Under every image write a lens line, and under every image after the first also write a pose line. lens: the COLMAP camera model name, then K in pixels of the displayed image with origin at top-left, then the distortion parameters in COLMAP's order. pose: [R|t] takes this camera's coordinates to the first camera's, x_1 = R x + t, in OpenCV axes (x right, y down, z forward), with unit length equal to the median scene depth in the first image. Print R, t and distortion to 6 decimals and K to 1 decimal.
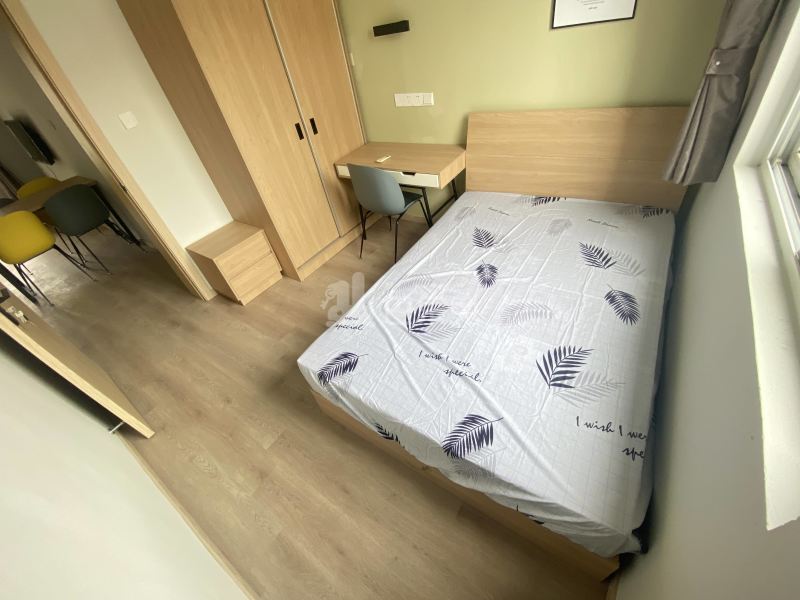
lens RADIAL K [[317.8, 0, 396.4], [0, 317.8, 301.8], [0, 0, 1]] dist [-0.005890, -0.004594]
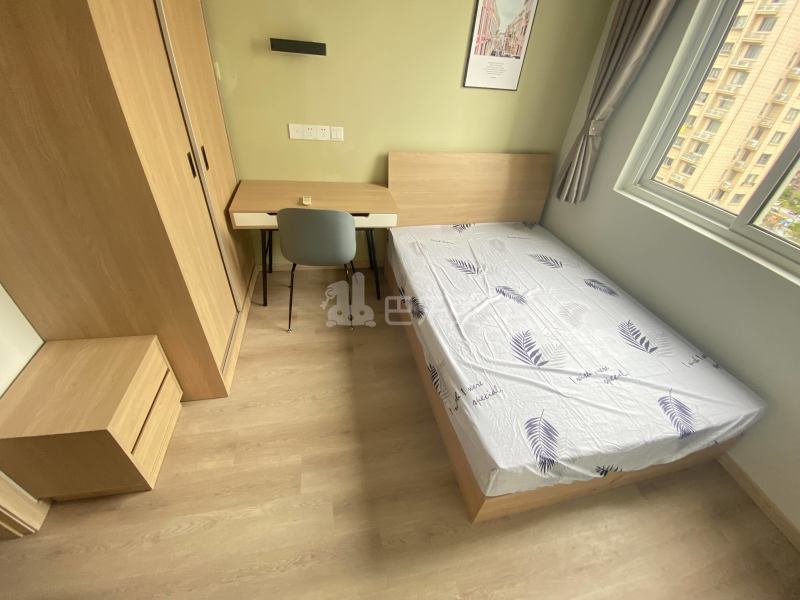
lens RADIAL K [[317.8, 0, 395.6], [0, 317.8, 304.8], [0, 0, 1]] dist [-0.005890, -0.004594]
pose [[0.670021, -0.275549, 0.689308, -0.641929], [0.341028, 0.939028, 0.043888, -0.205710], [-0.659372, 0.205668, 0.723138, 0.413496]]
